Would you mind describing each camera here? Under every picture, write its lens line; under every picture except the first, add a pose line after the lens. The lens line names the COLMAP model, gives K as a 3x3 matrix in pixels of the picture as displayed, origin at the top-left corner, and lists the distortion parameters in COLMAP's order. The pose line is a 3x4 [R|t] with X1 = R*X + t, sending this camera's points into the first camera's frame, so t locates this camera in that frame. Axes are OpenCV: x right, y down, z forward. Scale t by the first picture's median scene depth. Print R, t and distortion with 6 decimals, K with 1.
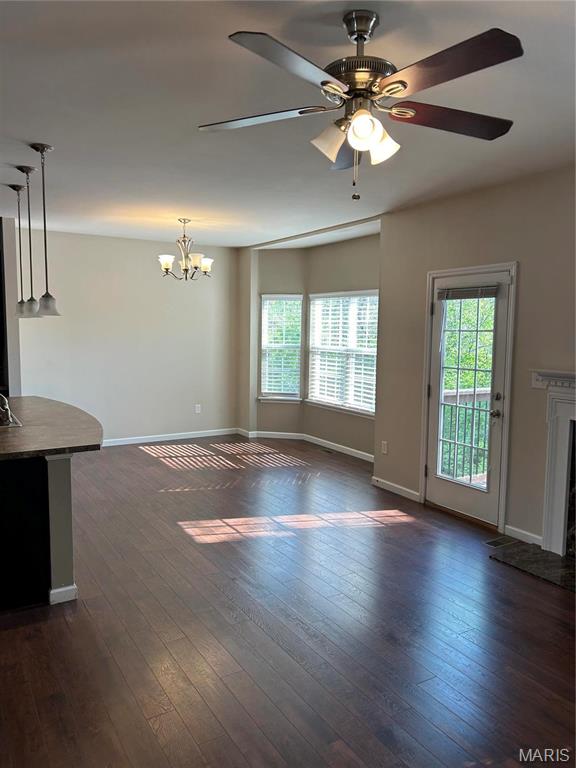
lens RADIAL K [[578.5, 0, 290.5], [0, 578.5, 385.2], [0, 0, 1]] dist [0.048803, -0.051714]
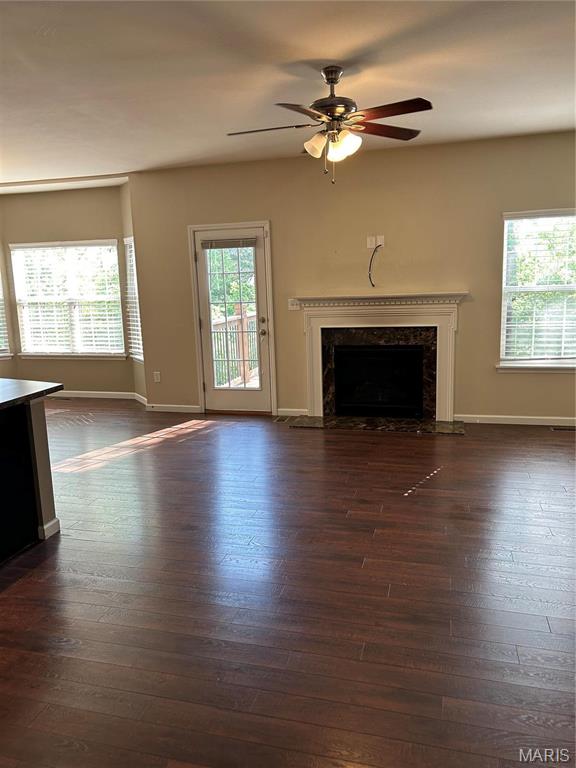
lens RADIAL K [[578.5, 0, 282.4], [0, 578.5, 382.9], [0, 0, 1]] dist [0.048803, -0.051714]
pose [[0.730103, -0.157540, 0.664929, -0.526027], [0.107093, 0.987417, 0.116356, 0.011877], [-0.674893, -0.013743, 0.737787, -0.049912]]
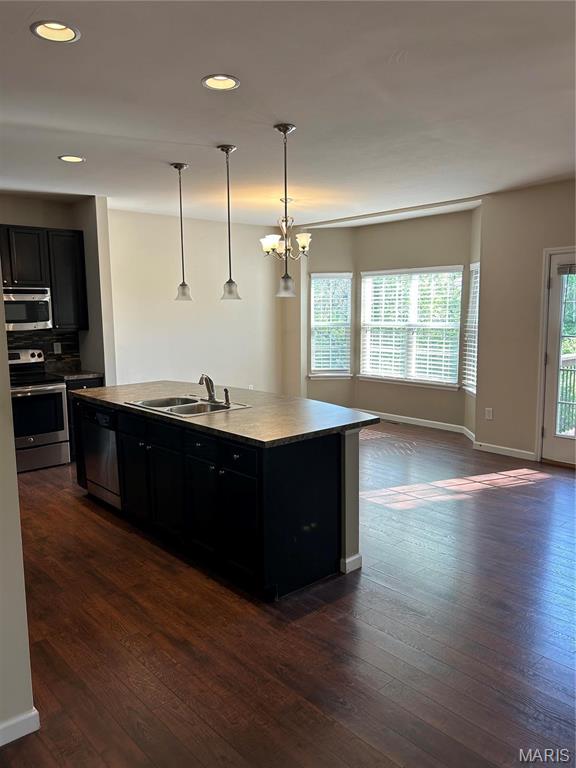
lens RADIAL K [[578.5, 0, 286.0], [0, 578.5, 383.5], [0, 0, 1]] dist [0.048803, -0.051714]
pose [[0.983845, -0.047113, 0.172712, -0.471981], [0.041575, 0.998503, 0.035544, -0.002908], [-0.174128, -0.027789, 0.984331, 0.003848]]
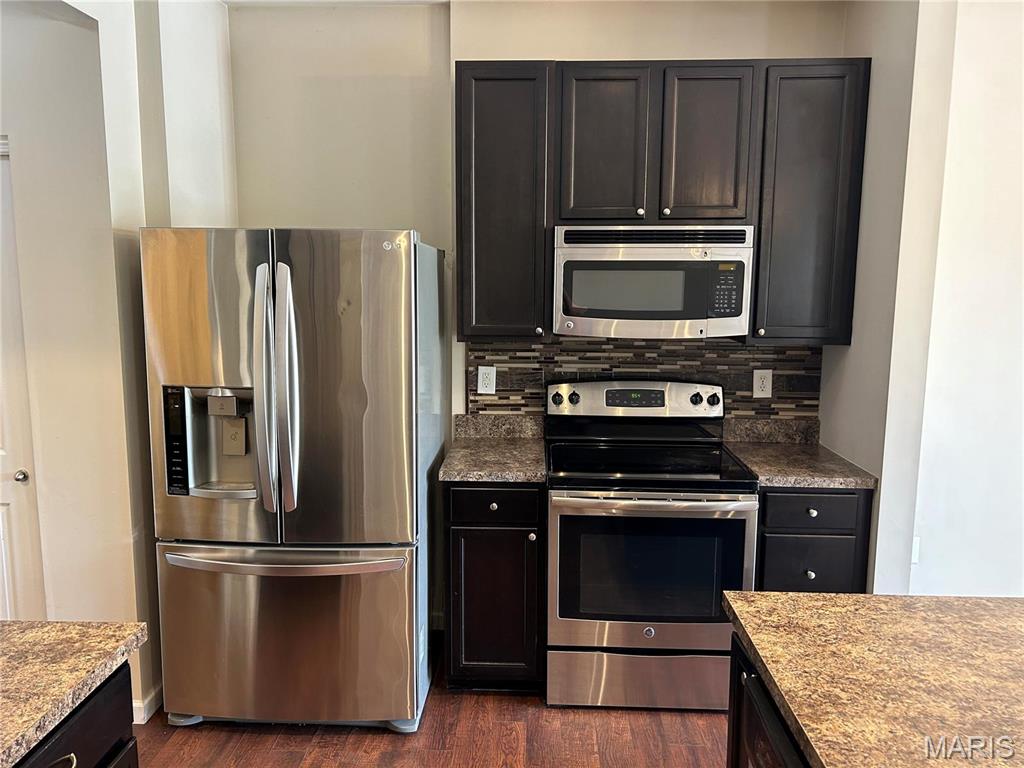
lens RADIAL K [[771.3, 0, 493.1], [0, 771.3, 382.2], [0, 0, 1]] dist [0.048803, -0.051714]
pose [[0.824147, 0.069028, -0.562154, -0.562308], [-0.049468, 0.997525, 0.049966, -0.081747], [0.564211, -0.013371, 0.825522, 0.702501]]
